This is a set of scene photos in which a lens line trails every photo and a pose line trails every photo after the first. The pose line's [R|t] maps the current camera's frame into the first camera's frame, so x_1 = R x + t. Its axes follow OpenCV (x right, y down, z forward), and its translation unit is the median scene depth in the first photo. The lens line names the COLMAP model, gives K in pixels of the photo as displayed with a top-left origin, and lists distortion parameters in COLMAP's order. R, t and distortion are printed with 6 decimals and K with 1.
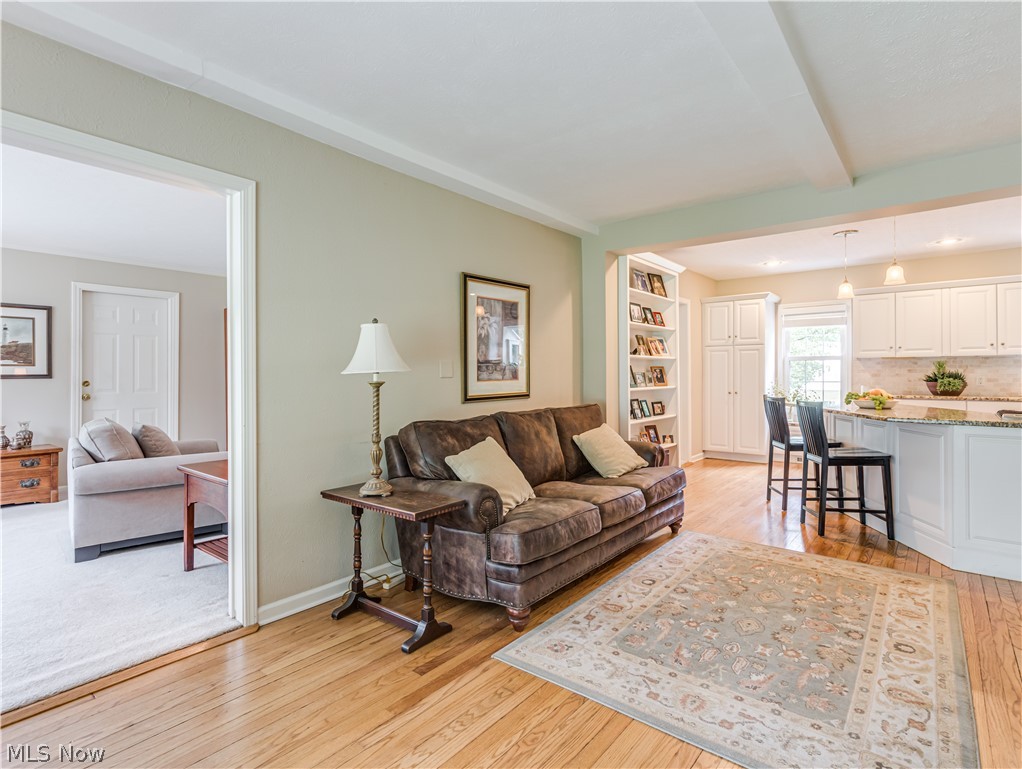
lens RADIAL K [[522.5, 0, 509.5], [0, 522.5, 378.6], [0, 0, 1]] dist [-0.003211, 0.000200]
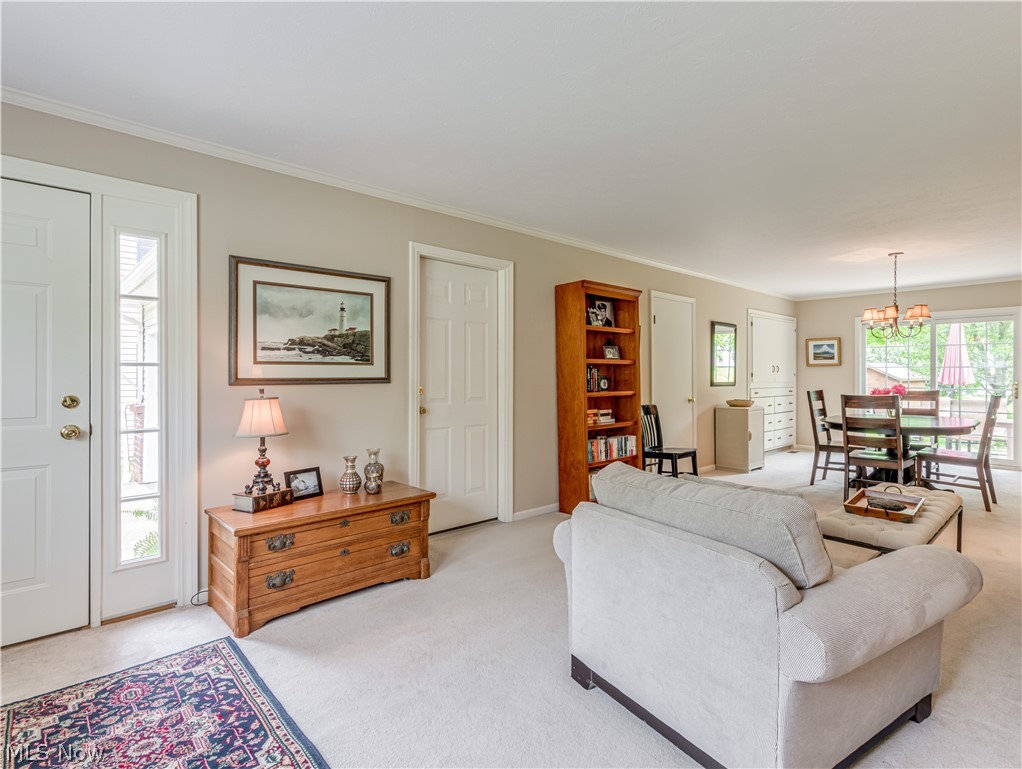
lens RADIAL K [[522.5, 0, 512.5], [0, 522.5, 380.6], [0, 0, 1]] dist [-0.003211, 0.000200]
pose [[0.990434, 0.009618, -0.137651, -0.636374], [-0.008602, 0.999931, 0.007975, -0.010923], [0.137718, -0.006715, 0.990449, 0.353358]]
